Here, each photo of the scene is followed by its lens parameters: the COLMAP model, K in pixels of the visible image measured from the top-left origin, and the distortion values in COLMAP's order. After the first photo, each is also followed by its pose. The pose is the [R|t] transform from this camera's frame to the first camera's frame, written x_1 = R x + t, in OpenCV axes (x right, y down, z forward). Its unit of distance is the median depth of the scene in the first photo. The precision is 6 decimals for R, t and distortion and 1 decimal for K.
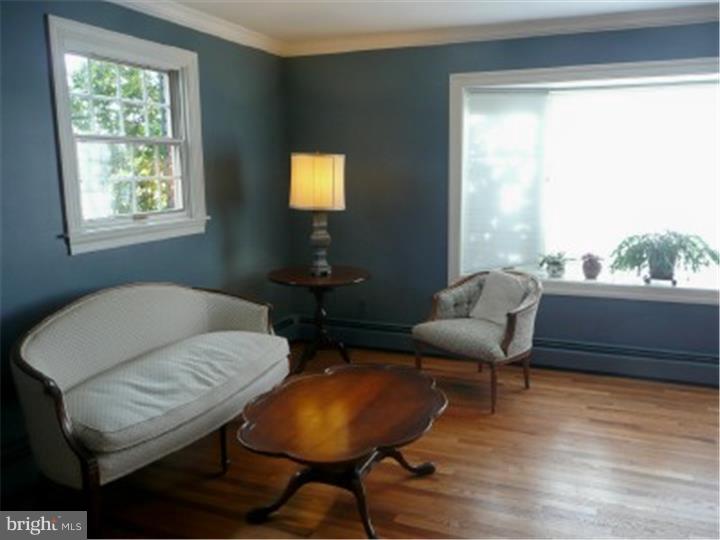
lens RADIAL K [[626.3, 0, 360.0], [0, 626.3, 270.0], [0, 0, 1]] dist [0.077867, 0.001629]
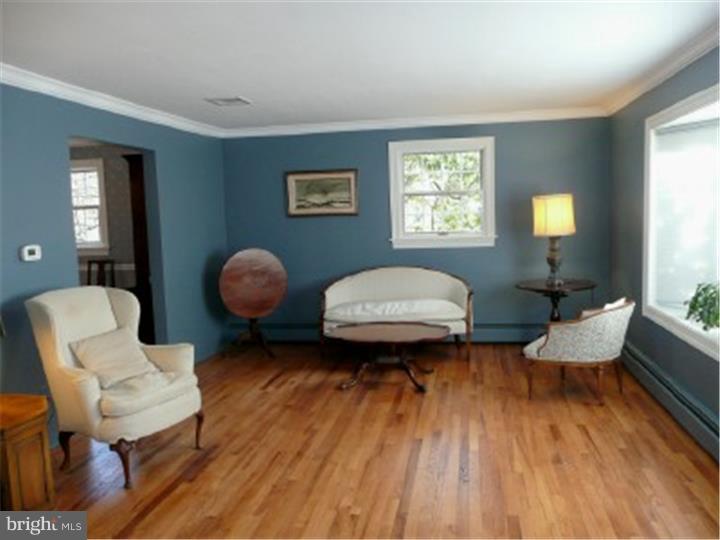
lens RADIAL K [[626.3, 0, 360.0], [0, 626.3, 270.0], [0, 0, 1]] dist [0.077867, 0.001629]
pose [[0.194417, 0.105262, -0.975255, 1.253807], [-0.124219, 0.988863, 0.081968, -0.086707], [0.973022, 0.105209, 0.205328, 0.347313]]
